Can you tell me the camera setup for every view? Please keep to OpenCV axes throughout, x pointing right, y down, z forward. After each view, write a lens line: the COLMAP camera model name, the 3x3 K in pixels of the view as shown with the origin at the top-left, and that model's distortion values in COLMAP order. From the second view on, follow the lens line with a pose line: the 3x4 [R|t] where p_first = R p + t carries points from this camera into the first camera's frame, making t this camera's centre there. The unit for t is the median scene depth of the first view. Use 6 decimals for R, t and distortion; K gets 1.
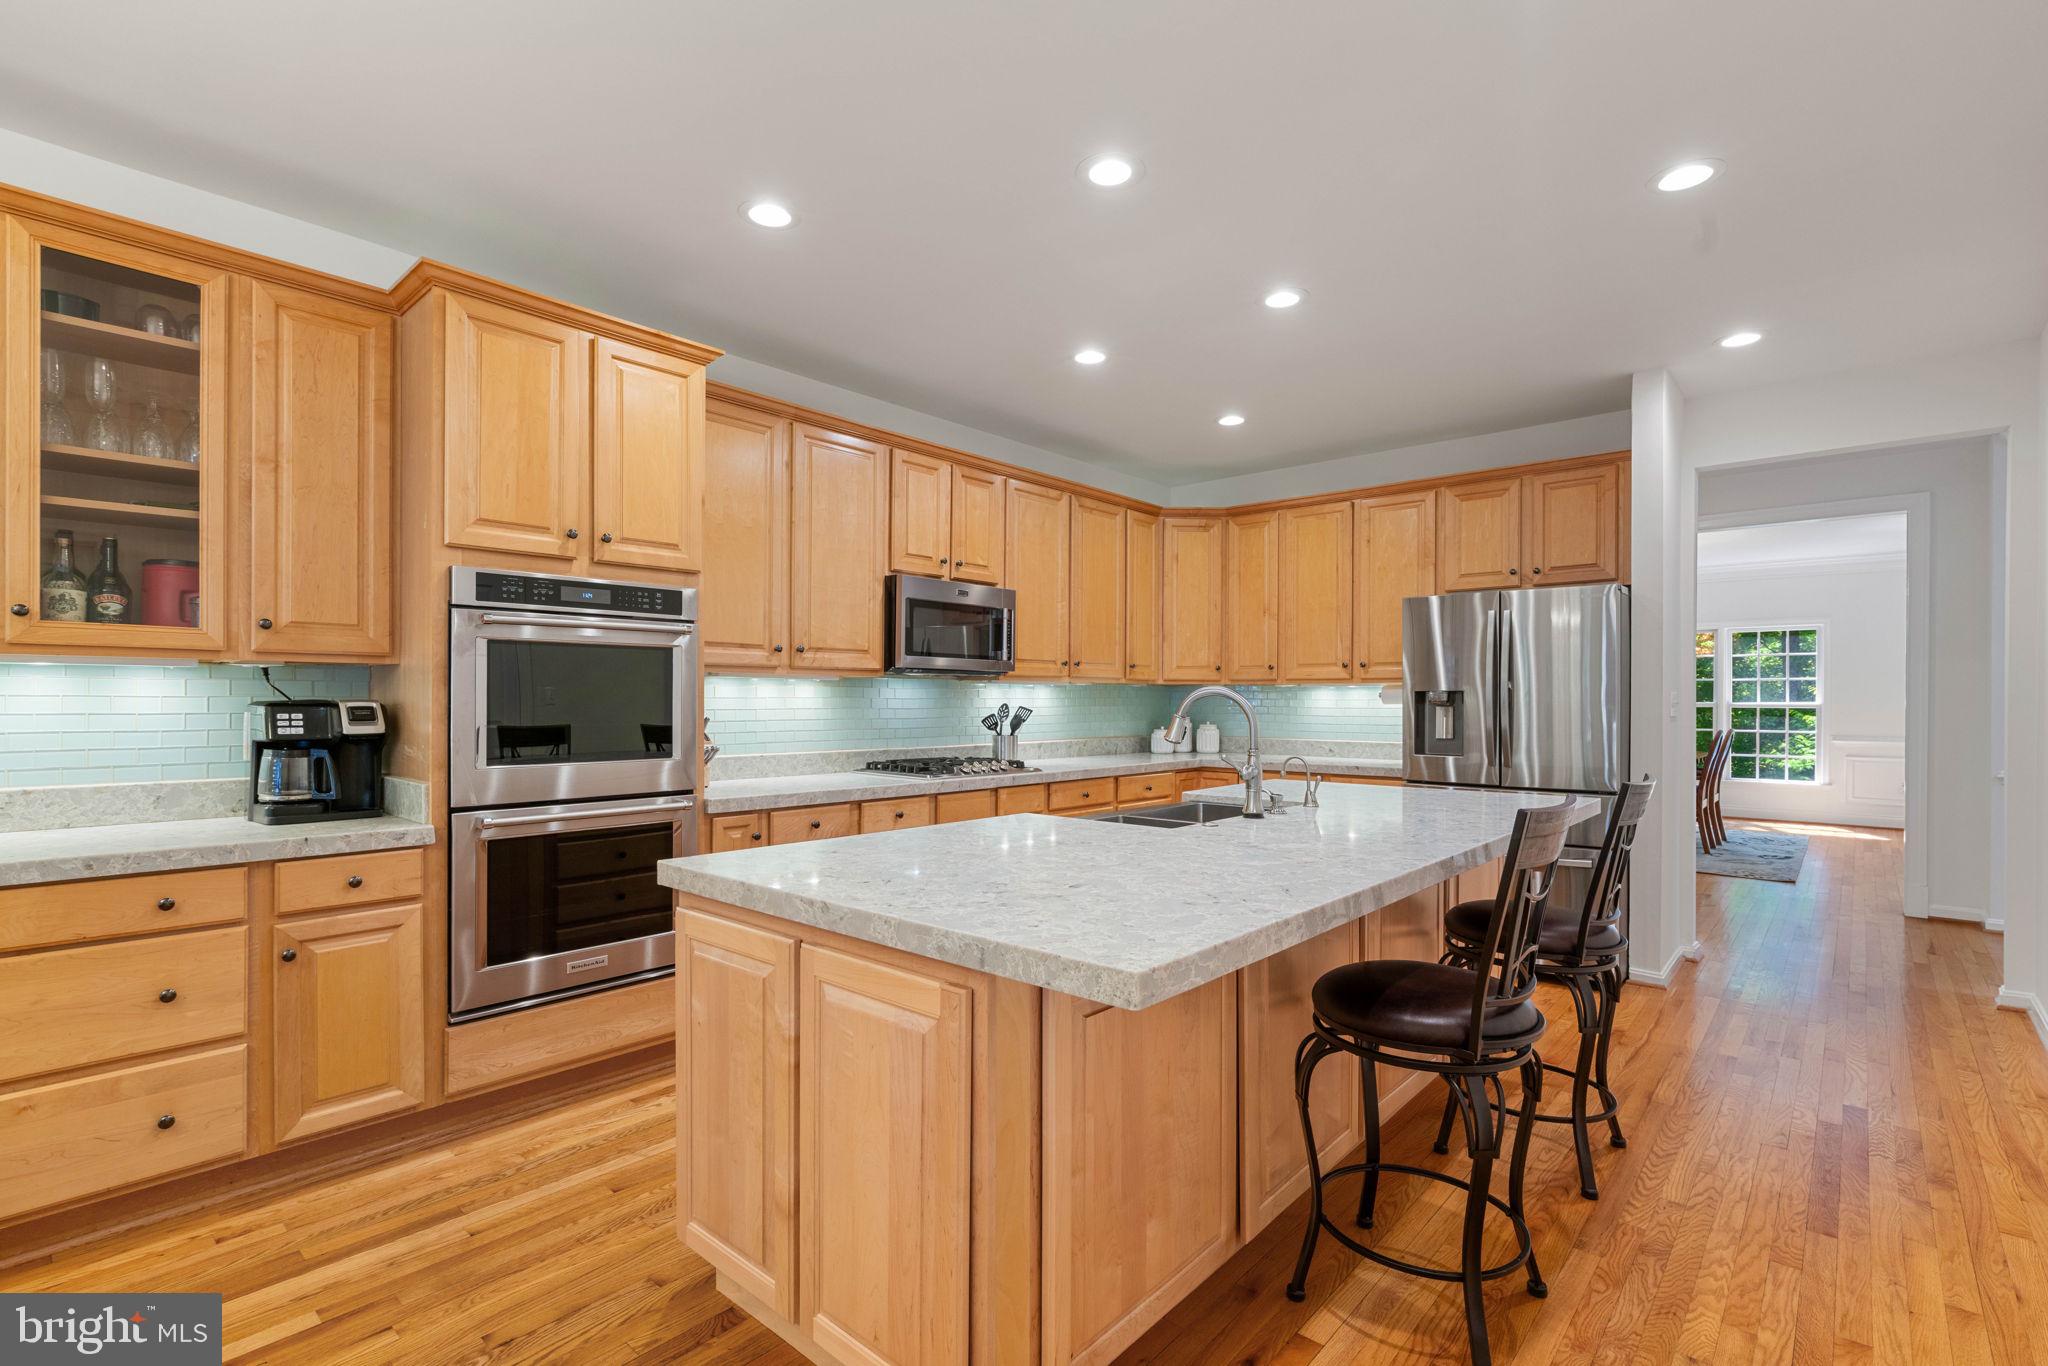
lens RADIAL K [[937.9, 0, 1021.5], [0, 937.9, 698.7], [0, 0, 1]] dist [-0.013657, 0.002763]
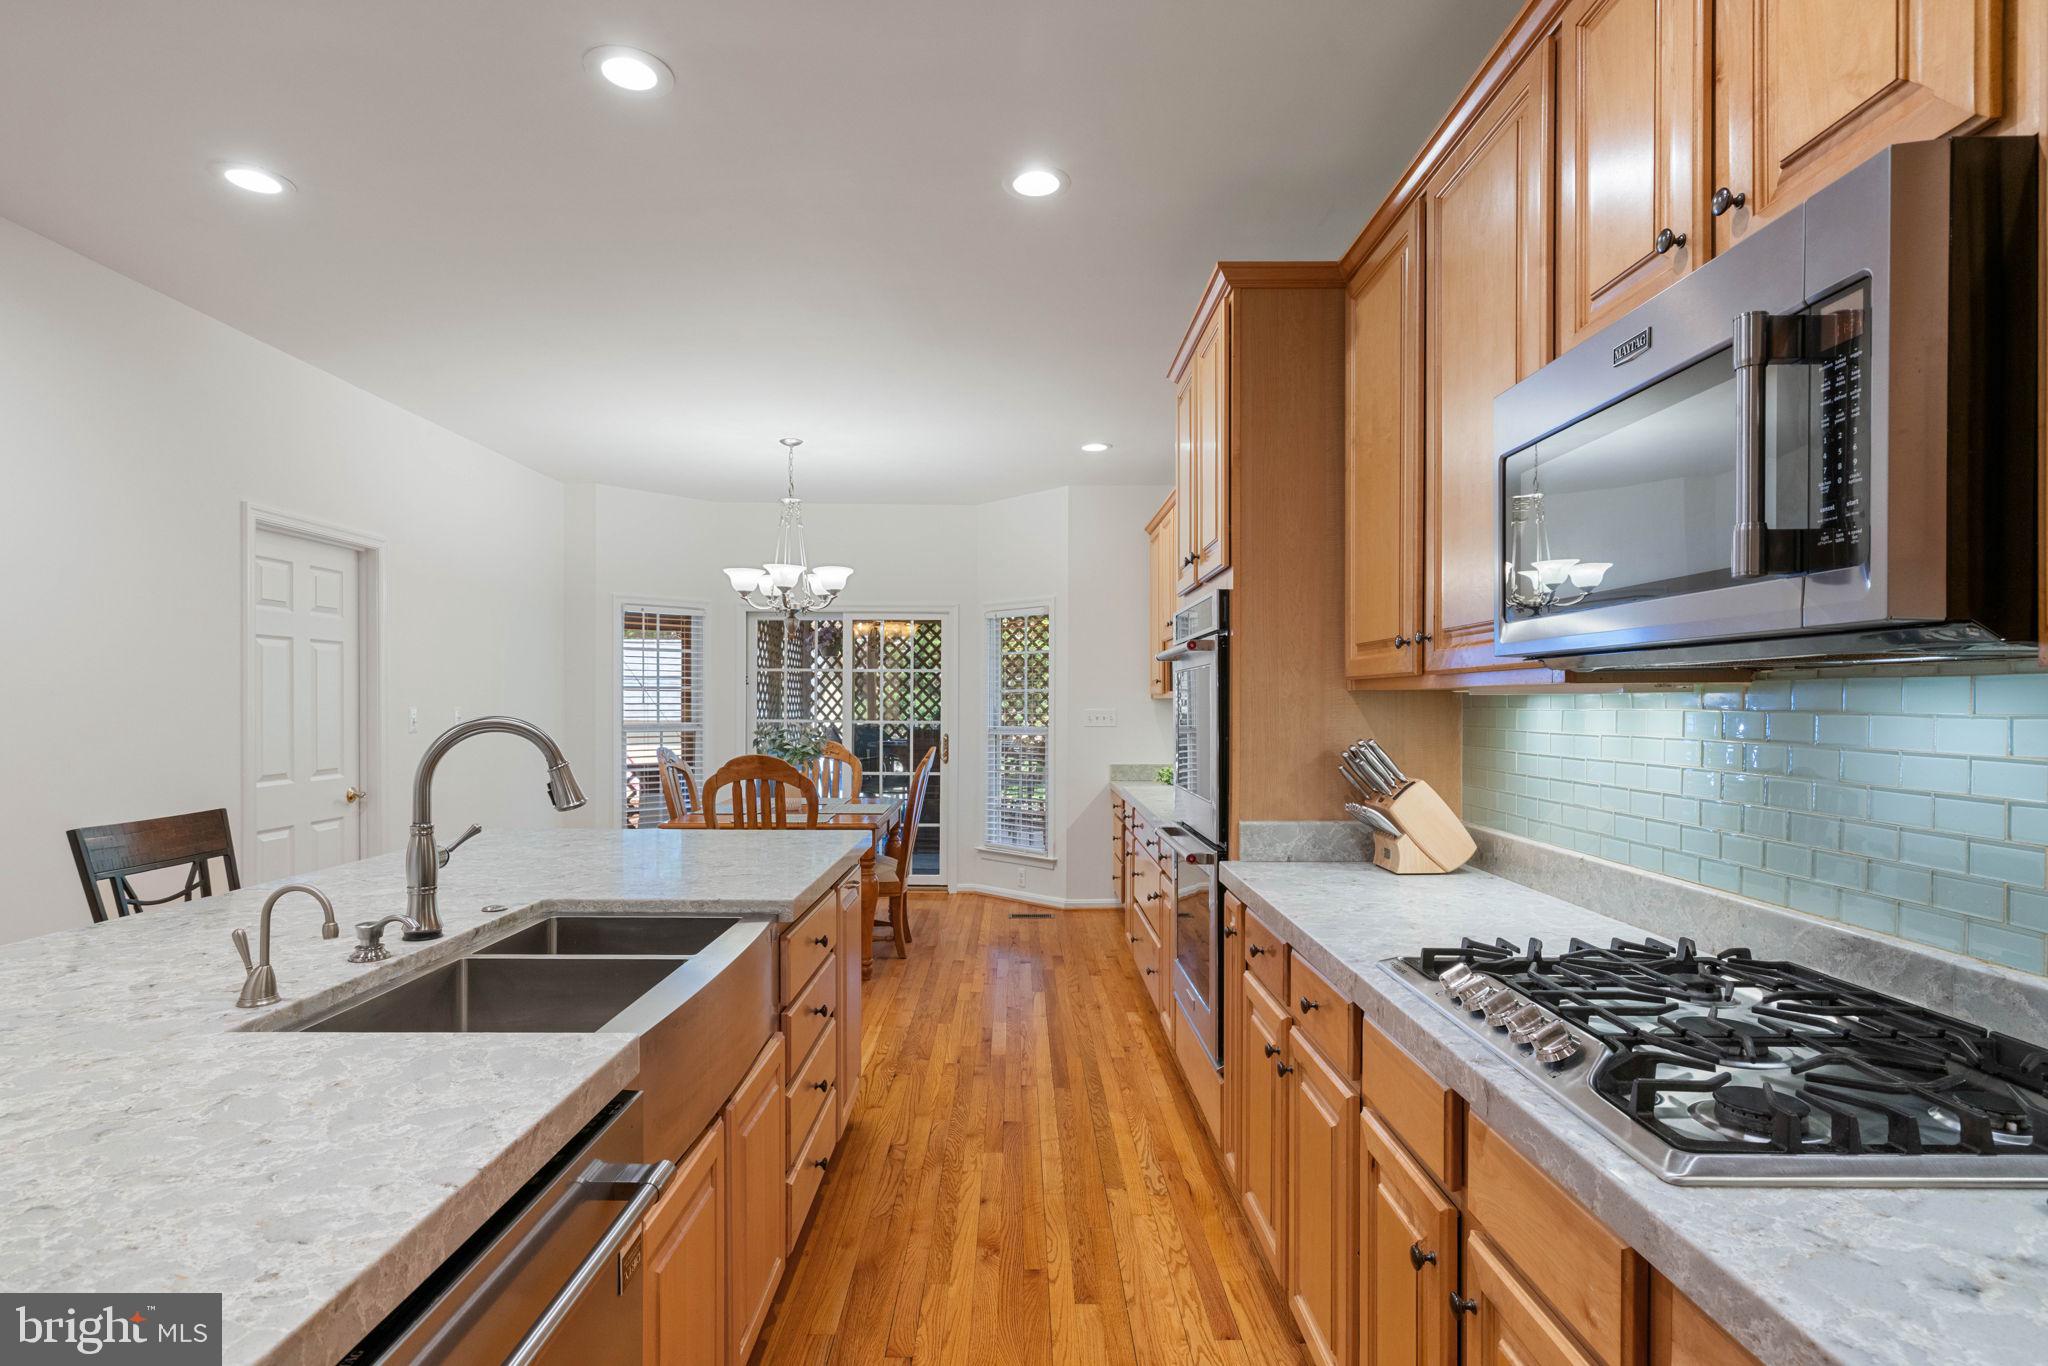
lens RADIAL K [[1029.6, 0, 1008.3], [0, 1029.6, 709.4], [0, 0, 1]] dist [-0.001367, 0.004279]
pose [[-0.750211, 0.000300, -0.661198, 0.253810], [-0.004172, 0.999978, 0.005188, -0.014464], [0.661185, 0.006650, -0.750193, 1.106136]]
